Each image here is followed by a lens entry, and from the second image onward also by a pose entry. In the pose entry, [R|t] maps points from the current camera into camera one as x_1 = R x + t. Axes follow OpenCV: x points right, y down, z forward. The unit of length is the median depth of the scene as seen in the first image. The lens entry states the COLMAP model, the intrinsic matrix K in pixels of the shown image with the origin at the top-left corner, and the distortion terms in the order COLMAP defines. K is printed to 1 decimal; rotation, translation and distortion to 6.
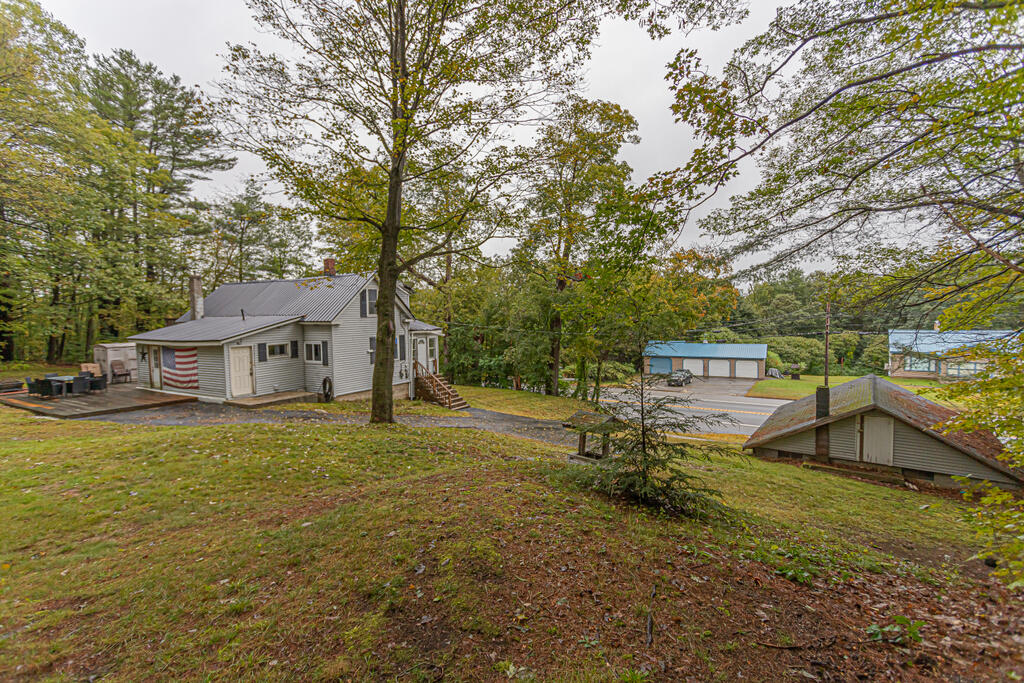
lens RADIAL K [[494.4, 0, 513.0], [0, 494.4, 340.2], [0, 0, 1]] dist [-0.000330, 0.000005]
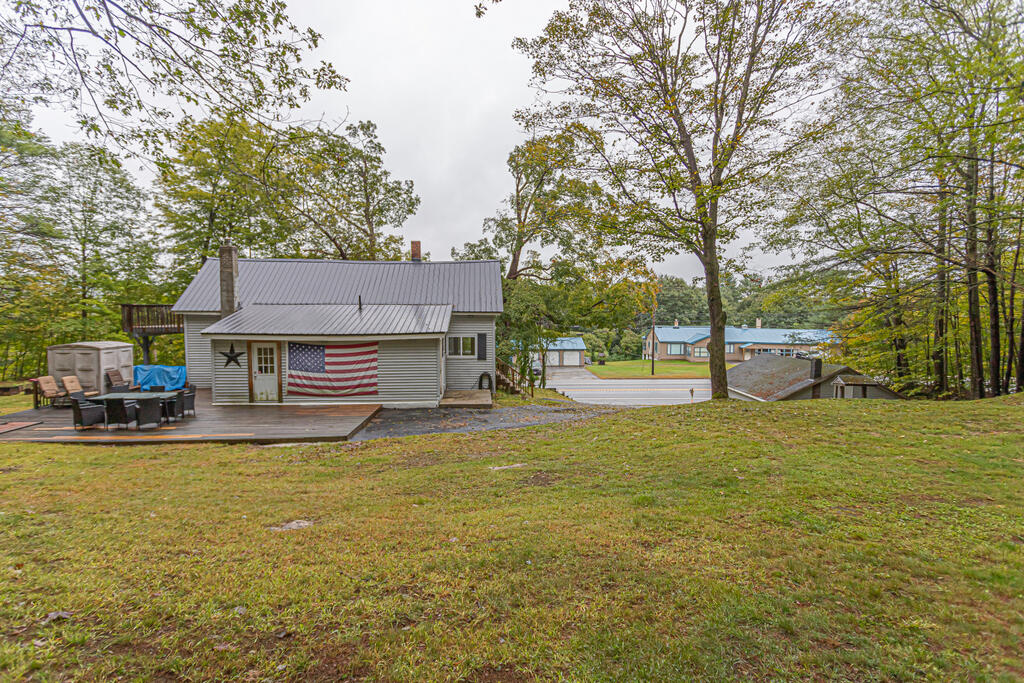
lens RADIAL K [[494.4, 0, 513.1], [0, 494.4, 338.0], [0, 0, 1]] dist [-0.000330, 0.000005]
pose [[0.830771, -0.013676, 0.556446, -0.840960], [0.014516, 0.999890, 0.002902, 0.008023], [-0.556424, 0.005667, 0.830879, 0.195214]]
